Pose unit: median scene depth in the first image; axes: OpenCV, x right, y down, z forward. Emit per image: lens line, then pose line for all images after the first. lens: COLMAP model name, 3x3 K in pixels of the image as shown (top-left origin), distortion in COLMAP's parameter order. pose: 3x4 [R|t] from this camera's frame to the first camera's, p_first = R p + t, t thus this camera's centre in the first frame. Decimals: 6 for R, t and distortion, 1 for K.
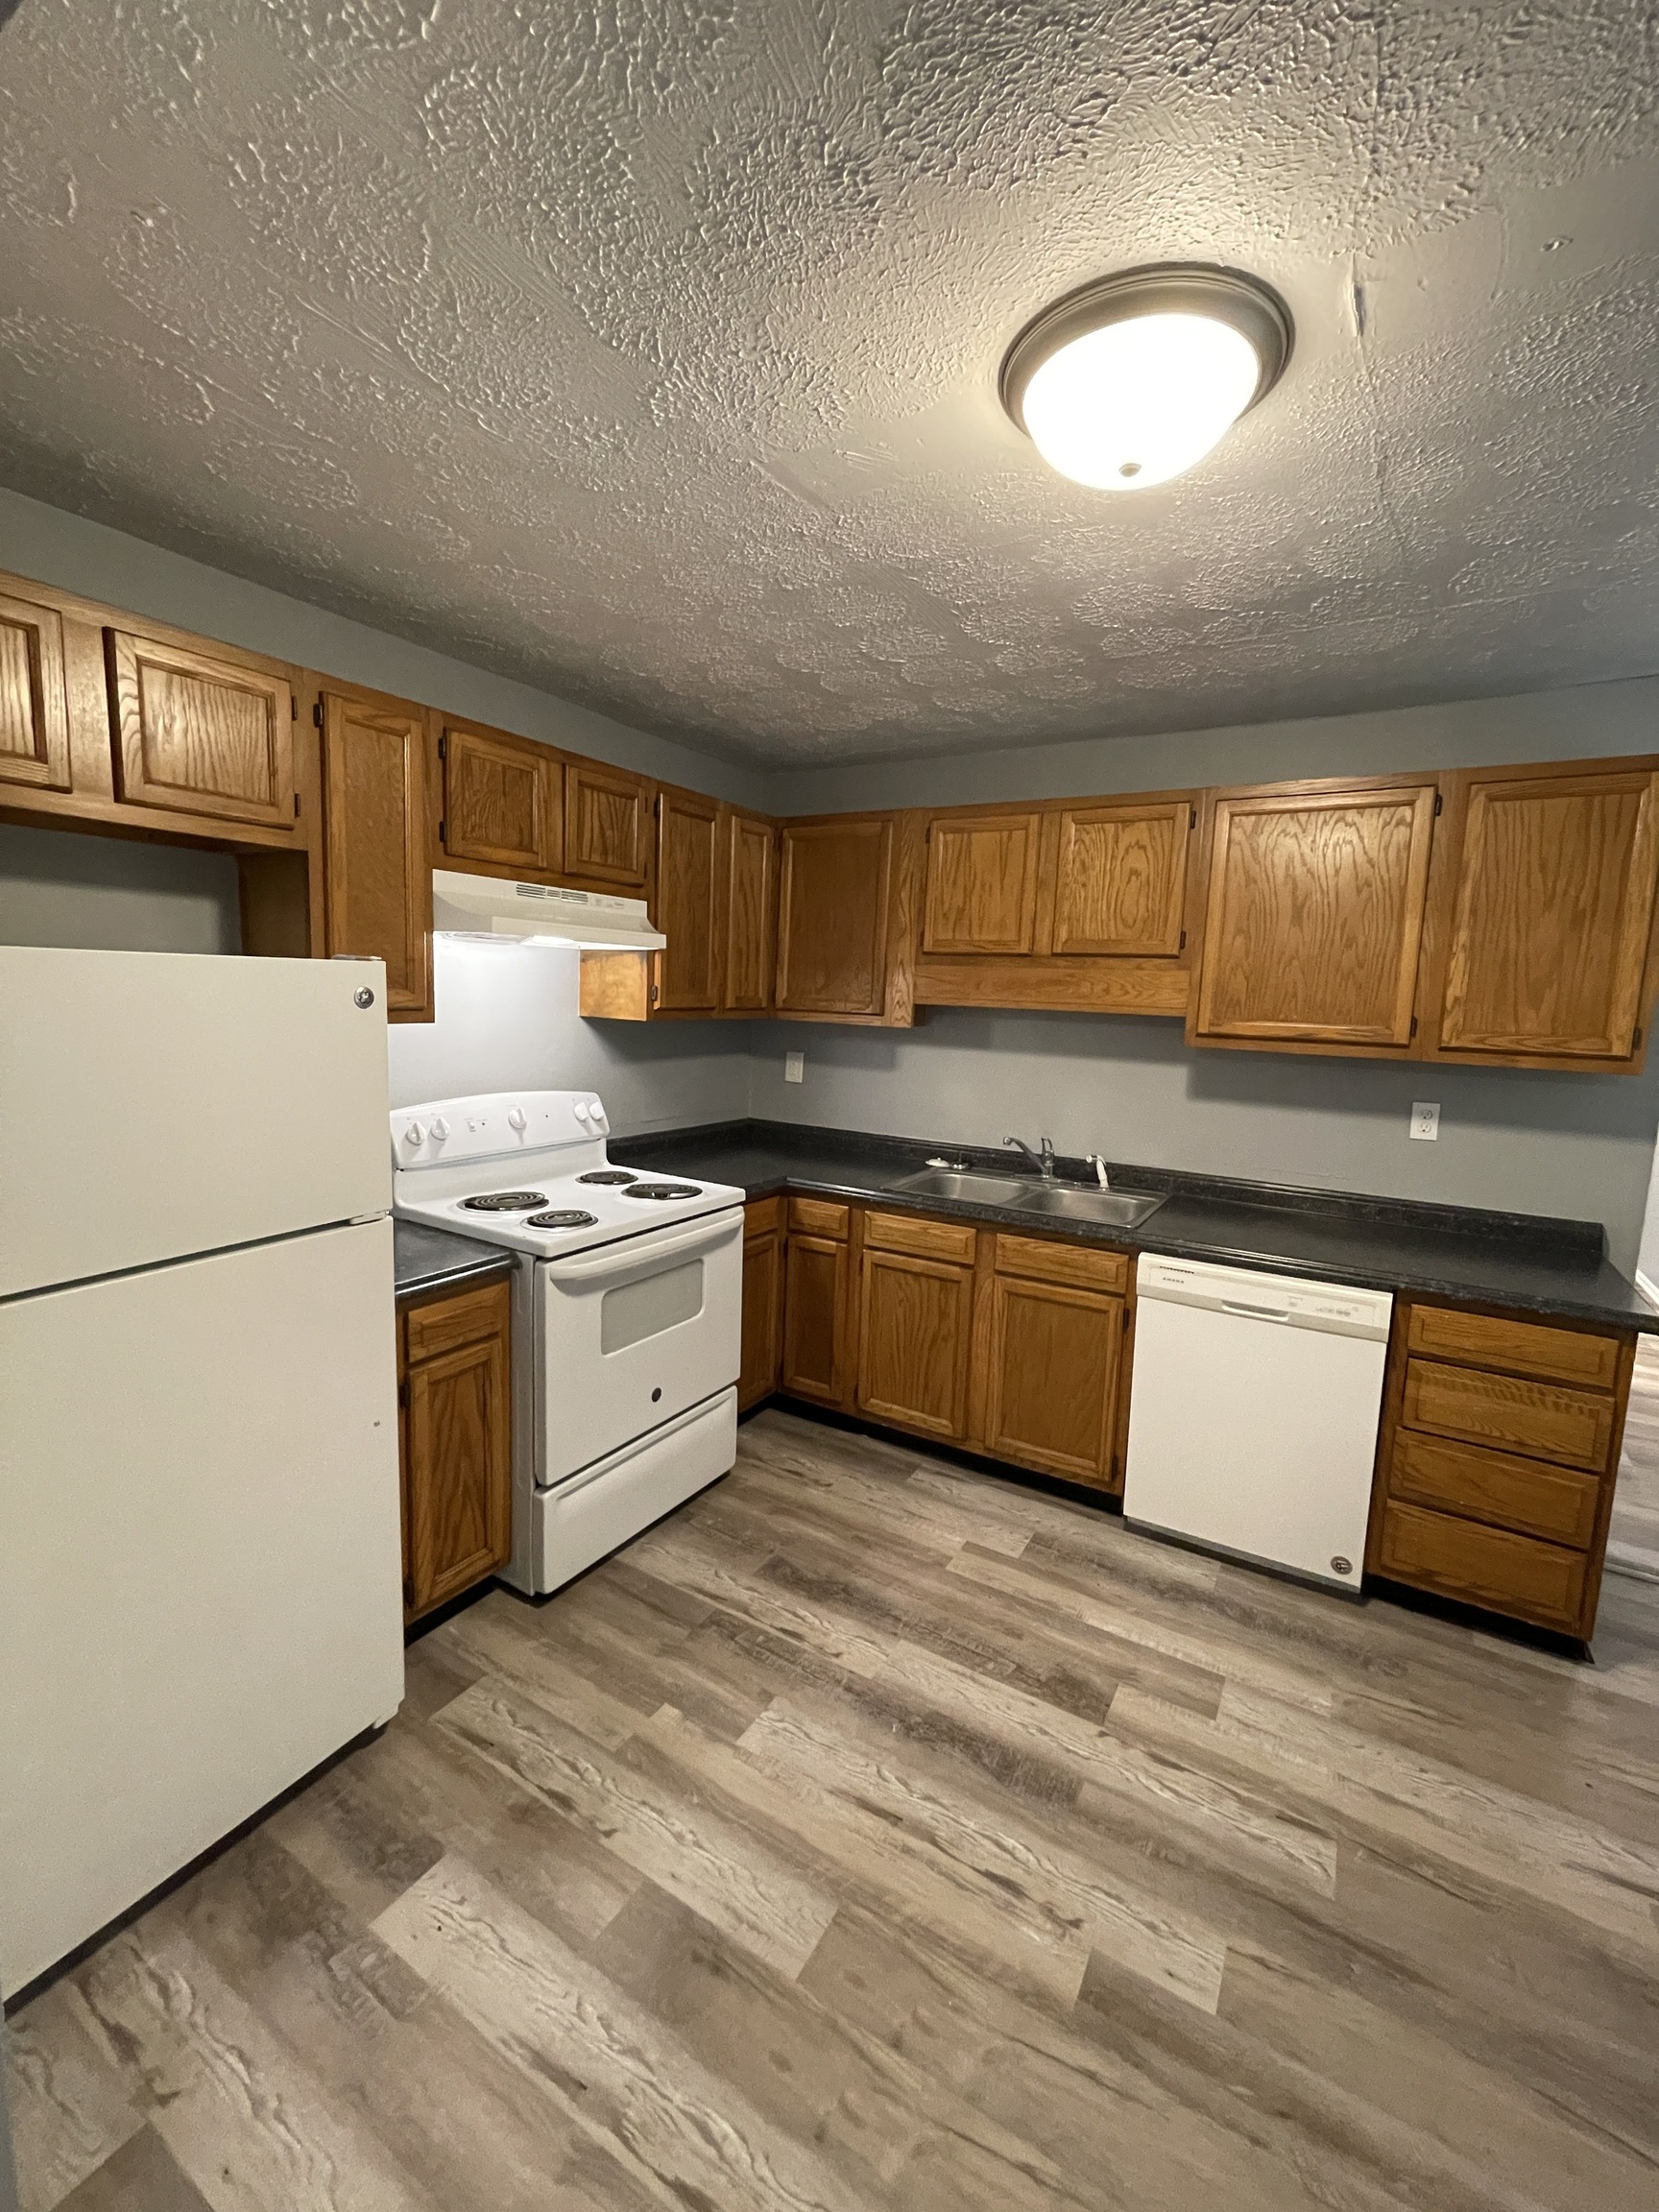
lens RADIAL K [[899.4, 0, 832.5], [0, 899.4, 1100.8], [0, 0, 1]] dist [-0.001855, -0.001908]
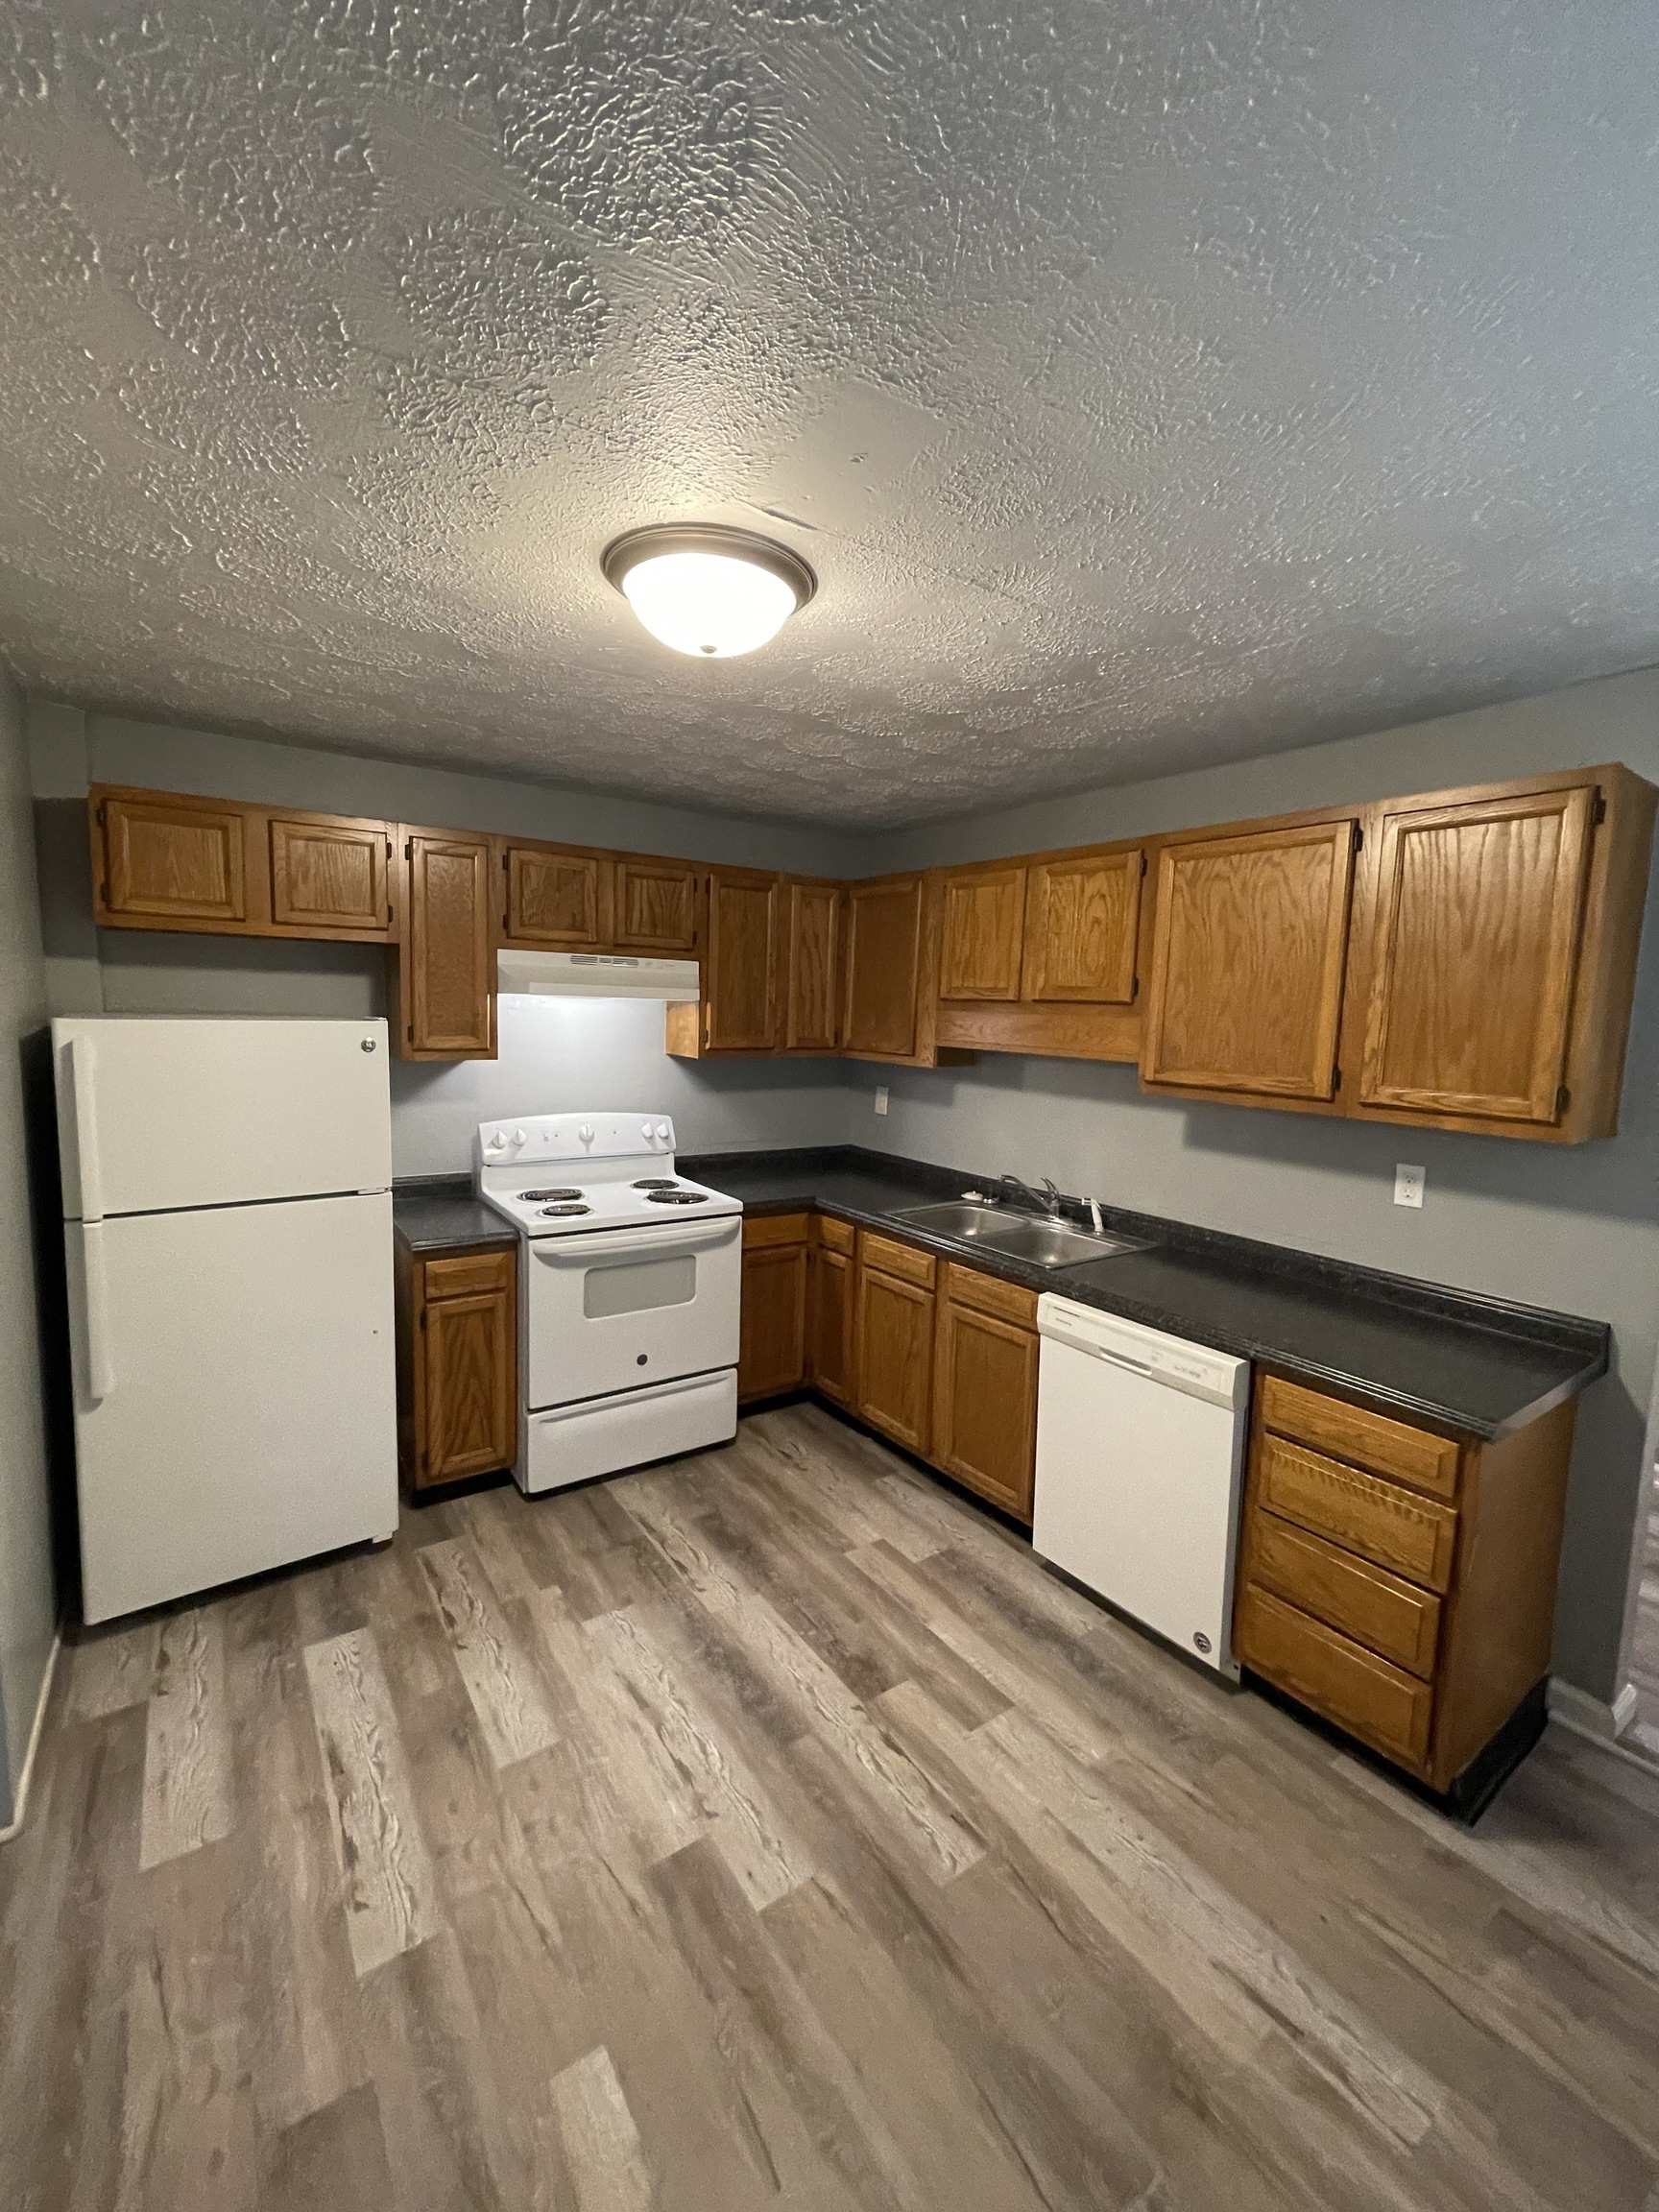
lens RADIAL K [[899.4, 0, 832.3], [0, 899.4, 1101.2], [0, 0, 1]] dist [-0.001855, -0.001908]
pose [[0.914736, 0.033803, -0.402636, 0.592646], [-0.046477, 0.998683, -0.021745, -0.017320], [0.401370, 0.038604, 0.915102, -0.053471]]
